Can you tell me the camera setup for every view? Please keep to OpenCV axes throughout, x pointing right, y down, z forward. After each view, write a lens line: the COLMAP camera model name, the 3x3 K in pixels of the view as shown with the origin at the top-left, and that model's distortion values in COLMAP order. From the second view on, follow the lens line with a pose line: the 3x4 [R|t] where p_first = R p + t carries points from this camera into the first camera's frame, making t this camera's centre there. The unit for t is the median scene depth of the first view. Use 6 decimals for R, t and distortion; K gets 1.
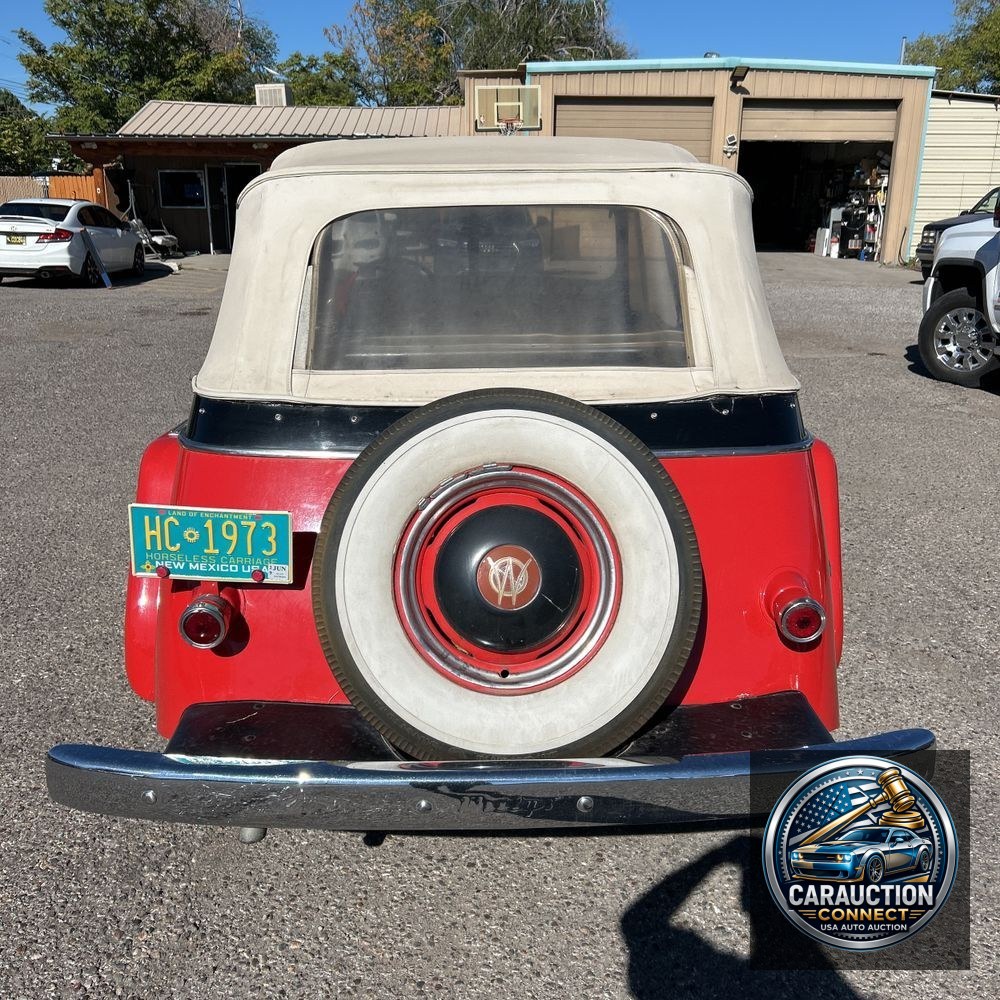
lens RADIAL K [[1015.4, 0, 501.1], [0, 1015.4, 491.4], [0, 0, 1]] dist [0.018288, 0.000000]
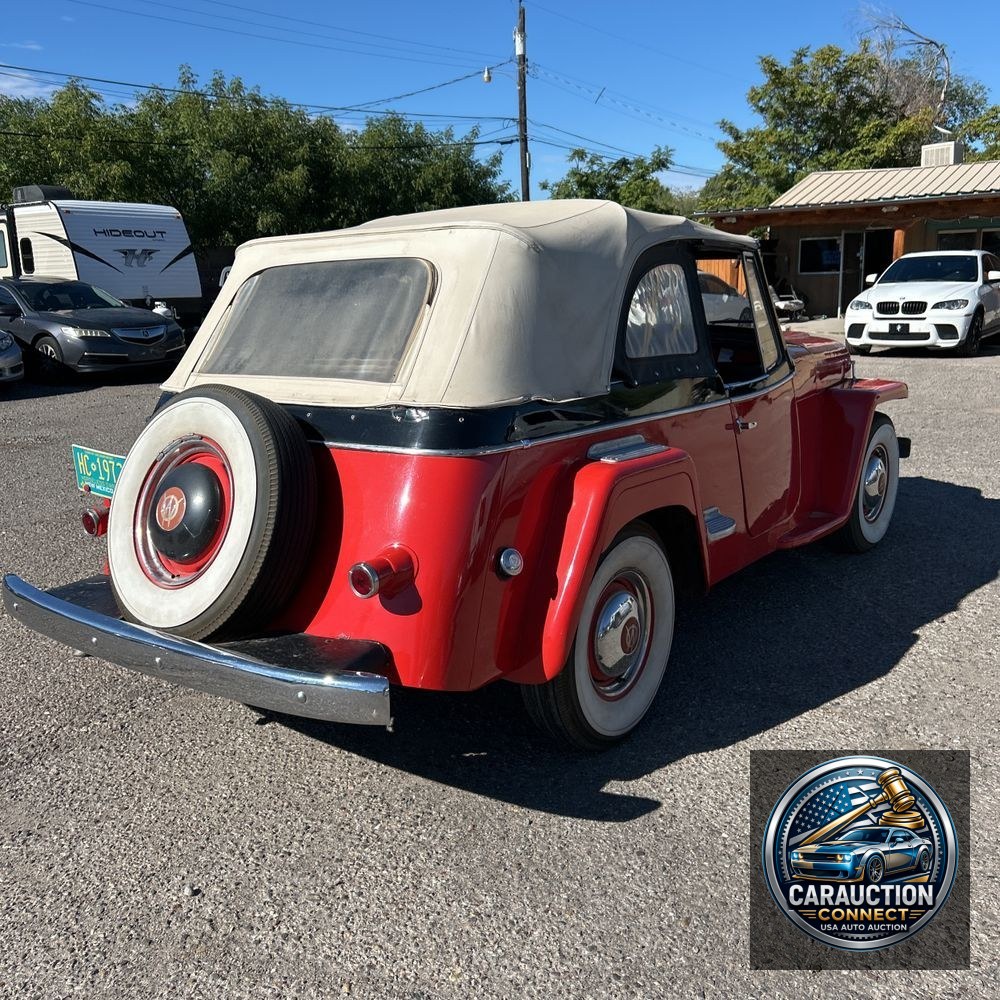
lens RADIAL K [[1015.4, 0, 481.5], [0, 1015.4, 511.1], [0, 0, 1]] dist [0.018288, 0.000000]
pose [[0.767533, 0.119248, -0.629819, 0.112465], [-0.147240, 0.989070, 0.007832, 0.000802], [0.623869, 0.086723, 0.776702, 0.011141]]
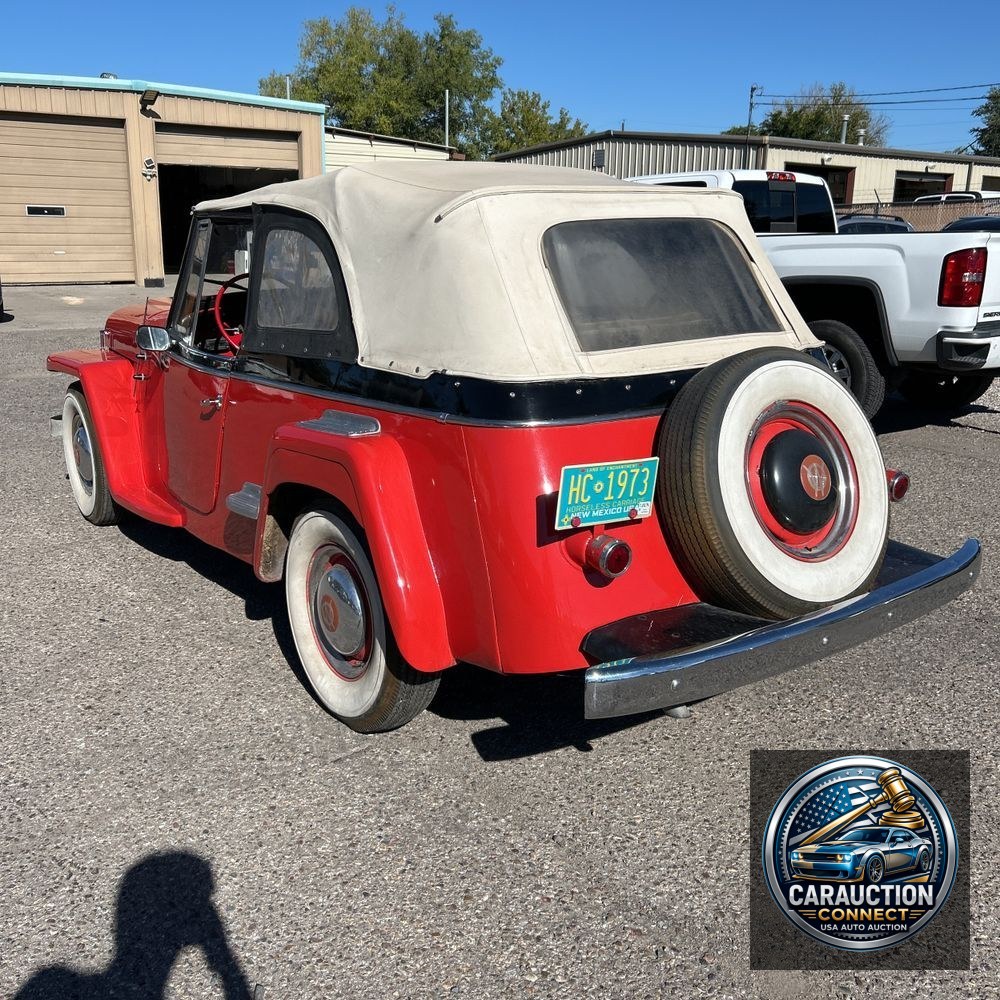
lens RADIAL K [[1015.4, 0, 491.0], [0, 1015.4, 493.1], [0, 0, 1]] dist [0.018288, 0.000000]
pose [[0.820249, -0.146598, 0.552903, -0.099748], [0.158051, 0.987055, 0.027237, -0.000275], [-0.549738, 0.065046, 0.832801, 0.005721]]
